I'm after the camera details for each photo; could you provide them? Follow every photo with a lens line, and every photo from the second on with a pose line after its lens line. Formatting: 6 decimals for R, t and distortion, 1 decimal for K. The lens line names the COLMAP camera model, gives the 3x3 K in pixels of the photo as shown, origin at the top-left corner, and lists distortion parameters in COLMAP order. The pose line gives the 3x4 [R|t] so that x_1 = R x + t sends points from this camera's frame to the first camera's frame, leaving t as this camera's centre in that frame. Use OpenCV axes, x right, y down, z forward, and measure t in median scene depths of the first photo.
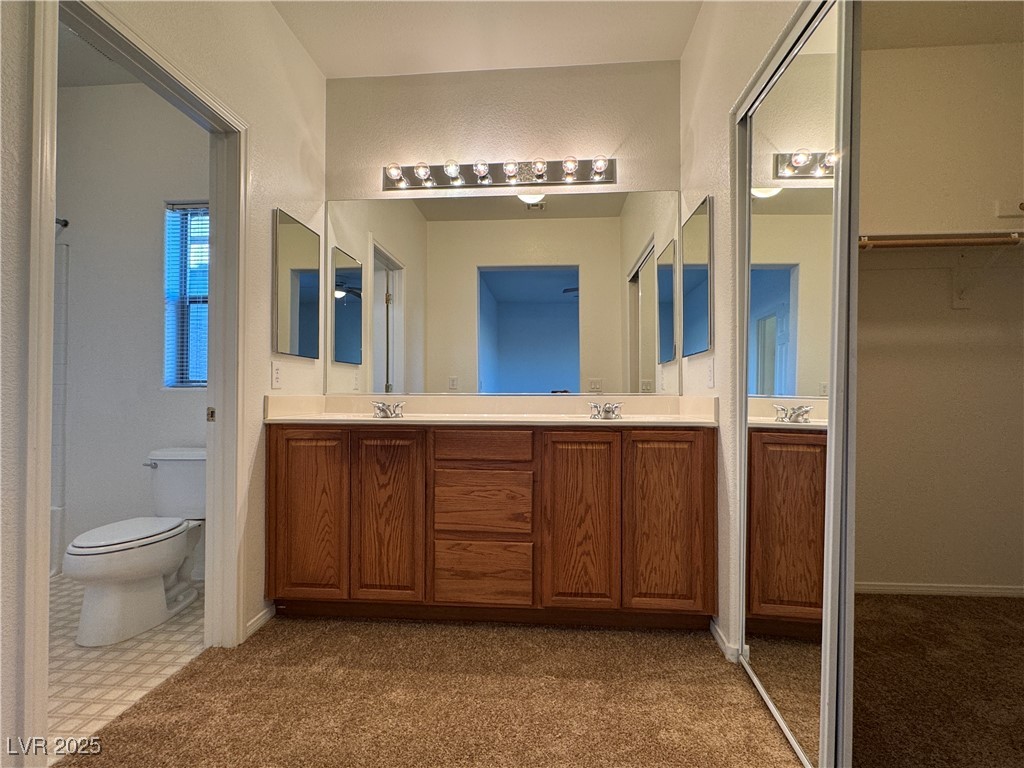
lens RADIAL K [[493.5, 0, 511.2], [0, 493.5, 384.0], [0, 0, 1]] dist [-0.002484, 0.000092]
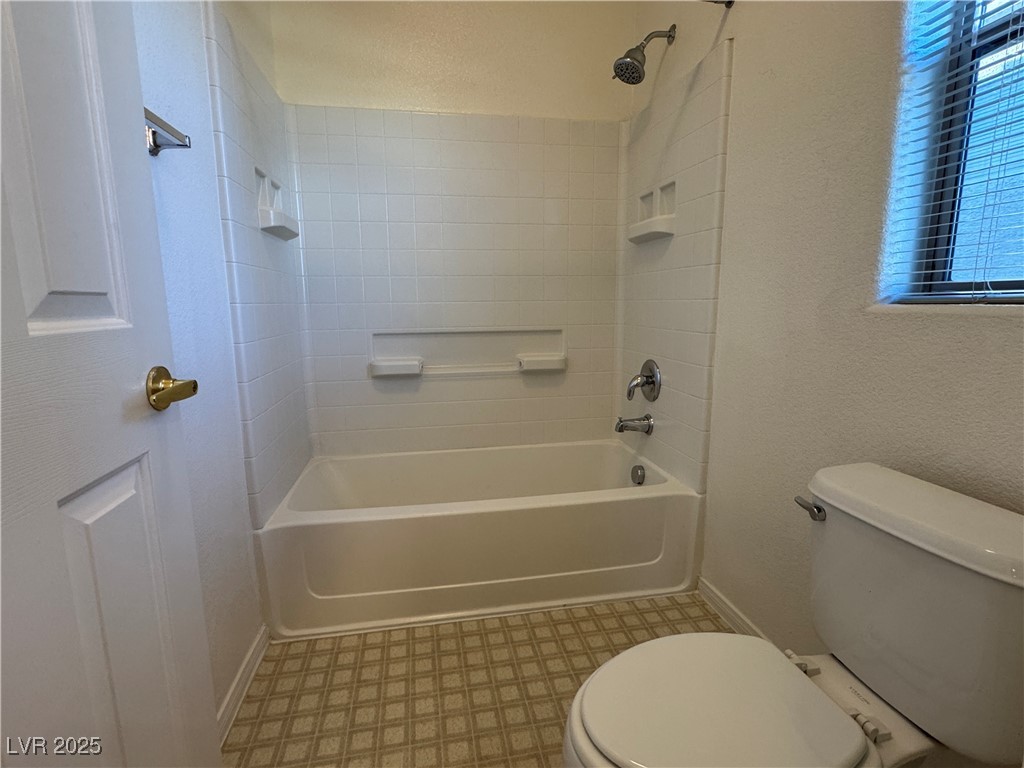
lens RADIAL K [[493.5, 0, 510.1], [0, 493.5, 384.7], [0, 0, 1]] dist [-0.002484, 0.000092]
pose [[0.262003, 0.154974, -0.952543, -0.513728], [0.020793, 0.985887, 0.166118, -0.001310], [0.964843, -0.063330, 0.255082, 0.795144]]
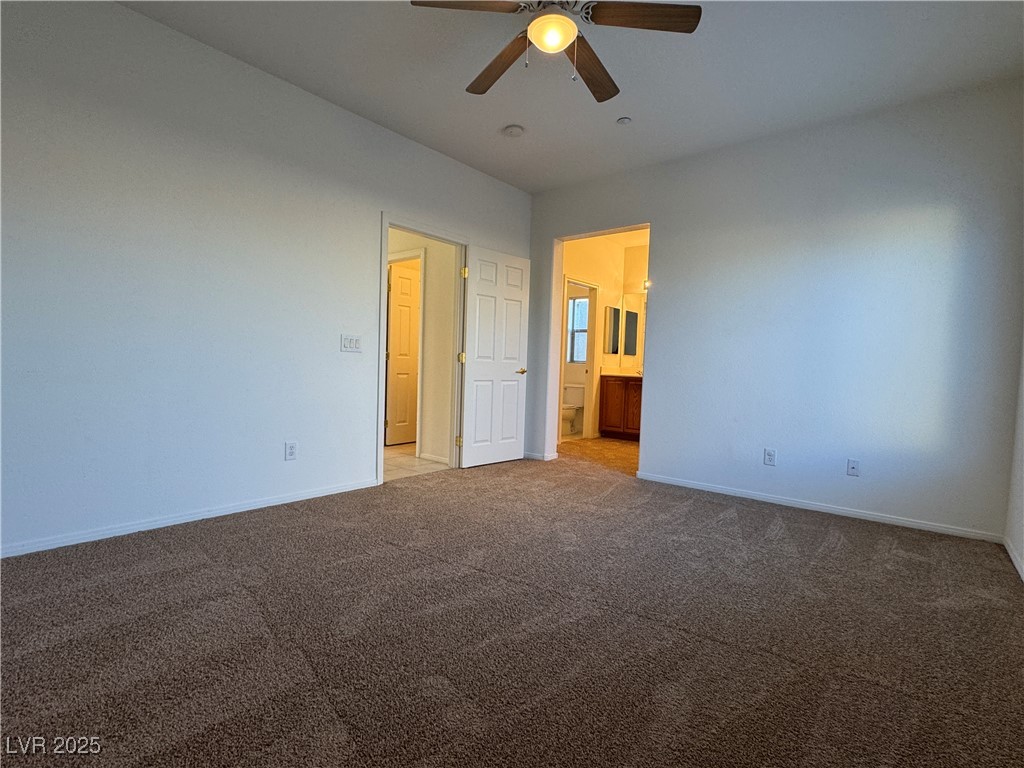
lens RADIAL K [[493.5, 0, 516.6], [0, 493.5, 387.5], [0, 0, 1]] dist [-0.002484, 0.000092]
pose [[0.826327, 0.052100, -0.560775, 0.862773], [-0.022629, 0.997979, 0.059374, -0.019087], [0.562735, -0.036372, 0.825837, -1.984244]]
